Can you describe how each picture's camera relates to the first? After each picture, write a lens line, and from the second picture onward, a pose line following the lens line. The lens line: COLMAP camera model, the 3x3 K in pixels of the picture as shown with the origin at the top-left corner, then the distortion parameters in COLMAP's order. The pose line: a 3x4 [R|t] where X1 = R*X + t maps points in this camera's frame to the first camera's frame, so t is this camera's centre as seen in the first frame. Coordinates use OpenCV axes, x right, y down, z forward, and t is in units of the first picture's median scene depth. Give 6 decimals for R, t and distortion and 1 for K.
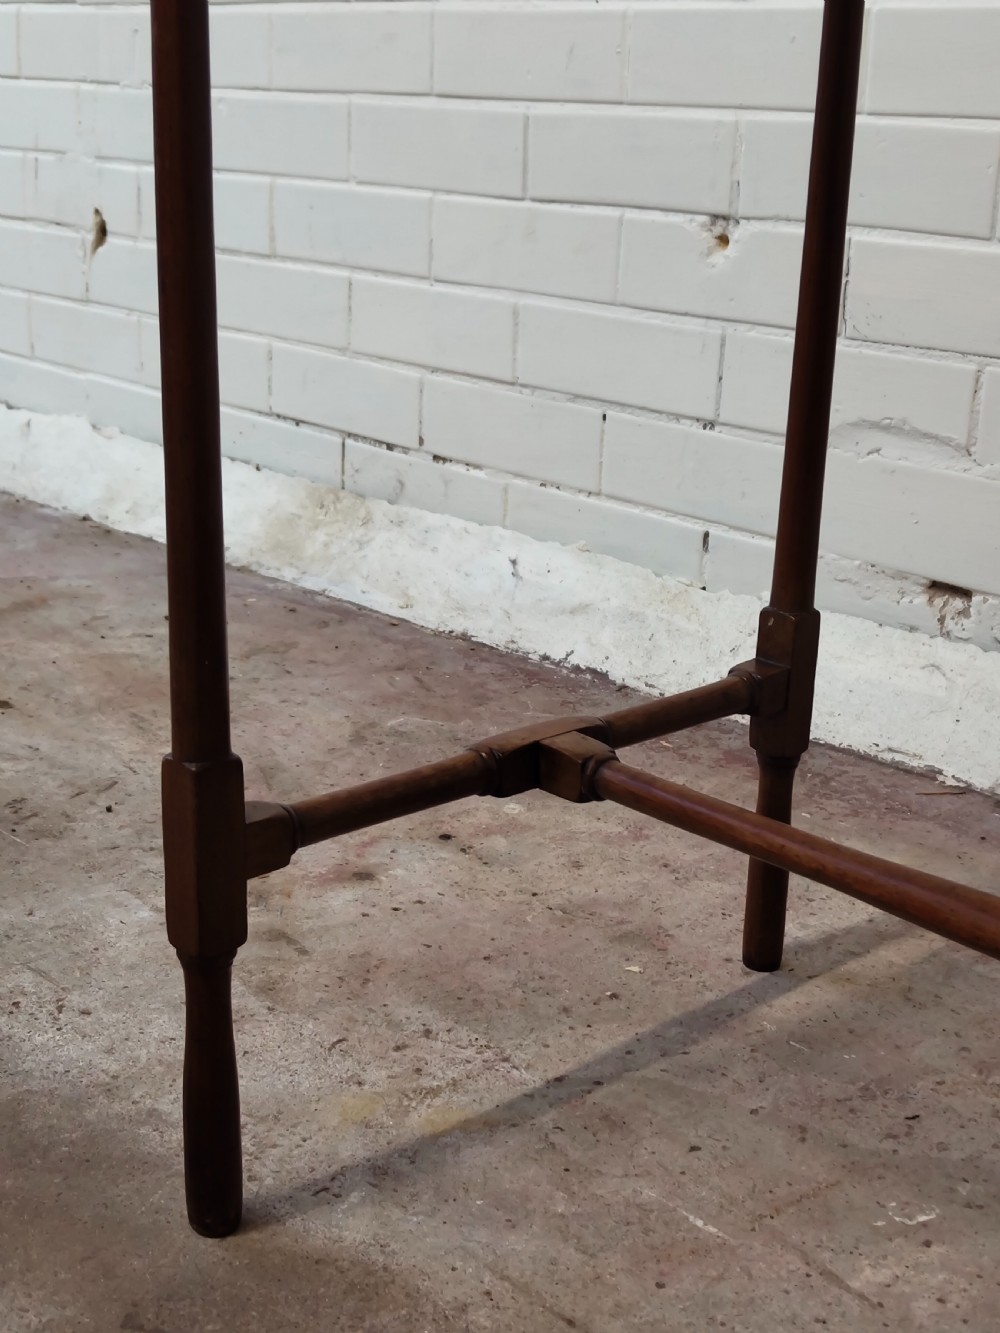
lens RADIAL K [[1853.8, 0, 509.5], [0, 1853.8, 695.0], [0, 0, 1]] dist [0.035804, 0.000000]
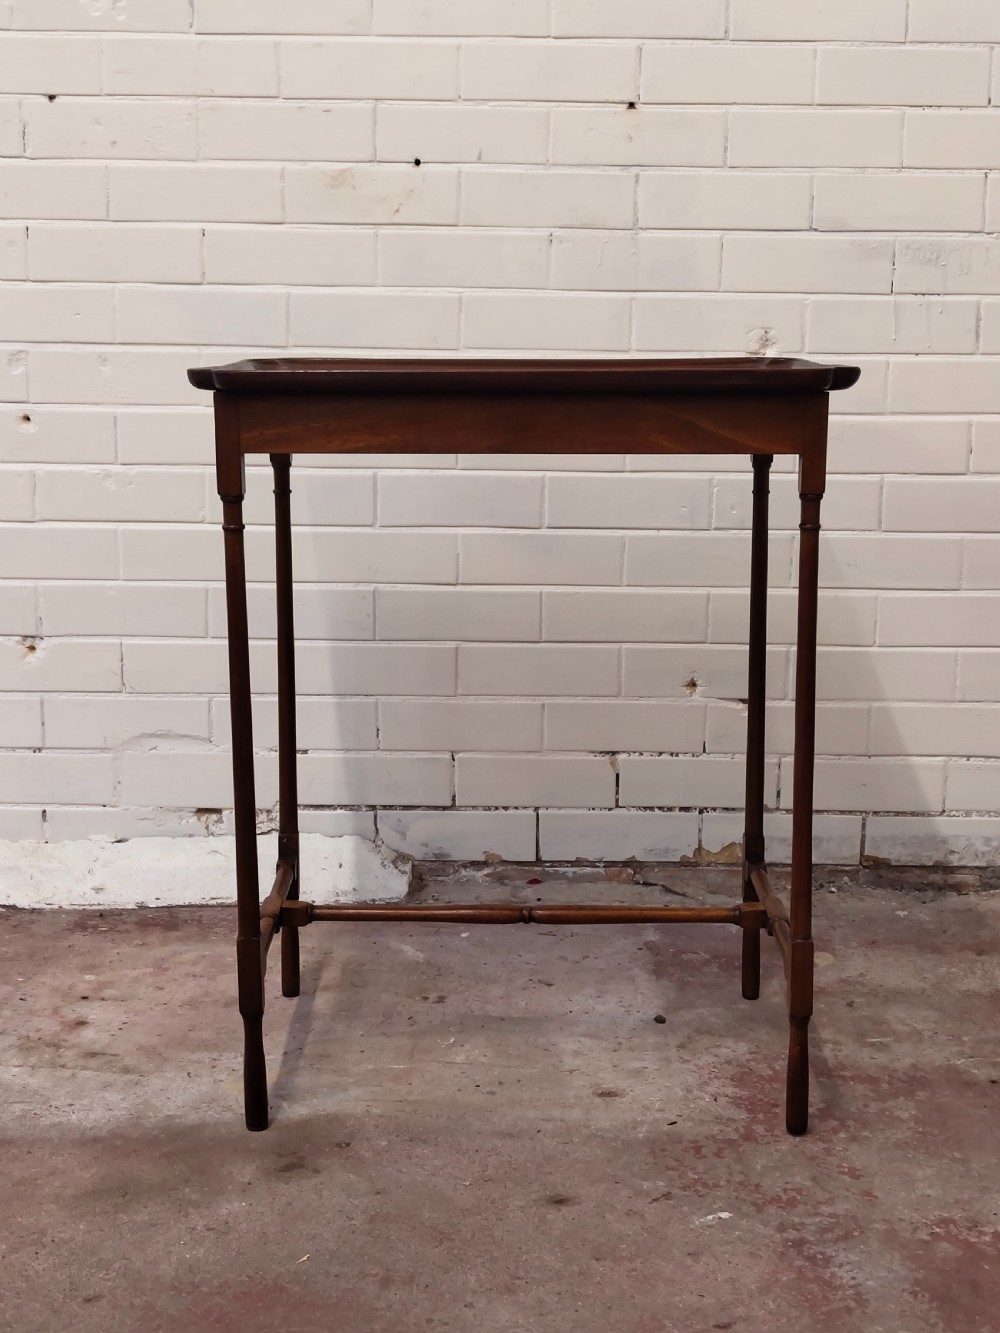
lens RADIAL K [[1853.8, 0, 513.8], [0, 1853.8, 674.0], [0, 0, 1]] dist [0.035804, 0.000000]
pose [[0.688027, -0.170981, 0.705255, -0.899484], [0.237104, 0.971475, 0.004211, -0.131172], [-0.685858, 0.164321, 0.708941, -0.618427]]
